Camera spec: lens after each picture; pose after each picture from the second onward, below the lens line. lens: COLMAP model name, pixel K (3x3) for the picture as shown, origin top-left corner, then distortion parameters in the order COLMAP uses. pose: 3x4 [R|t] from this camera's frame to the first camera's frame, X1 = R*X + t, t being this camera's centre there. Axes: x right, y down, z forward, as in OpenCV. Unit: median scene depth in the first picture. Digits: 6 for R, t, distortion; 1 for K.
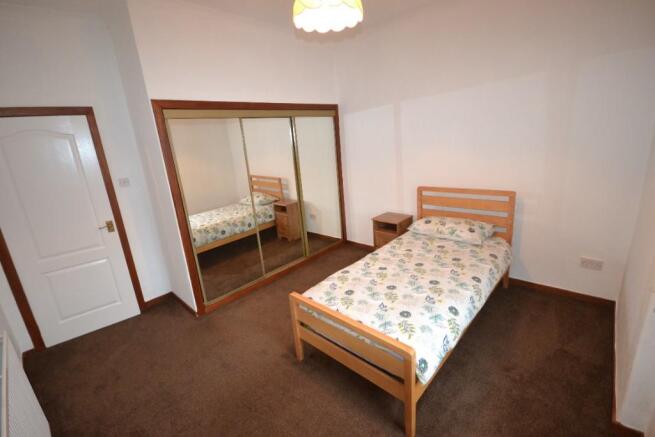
lens RADIAL K [[298.3, 0, 329.4], [0, 298.3, 221.6], [0, 0, 1]] dist [-0.000420, -0.000924]
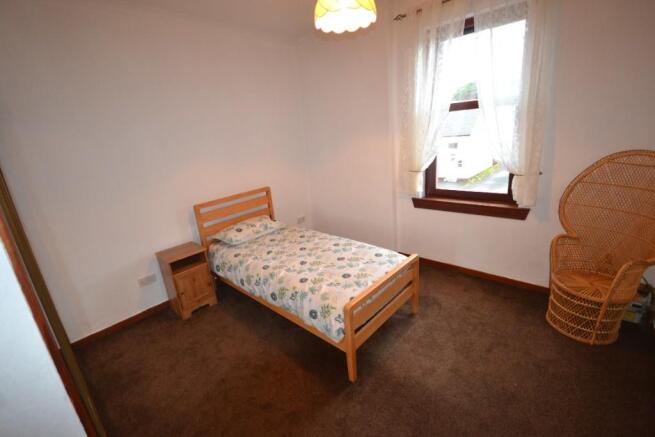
lens RADIAL K [[298.3, 0, 326.9], [0, 298.3, 218.8], [0, 0, 1]] dist [-0.000420, -0.000924]
pose [[0.007106, -0.212746, 0.977082, -0.772533], [0.374169, 0.906692, 0.194698, -0.143927], [-0.927333, 0.364210, 0.086046, 0.772347]]
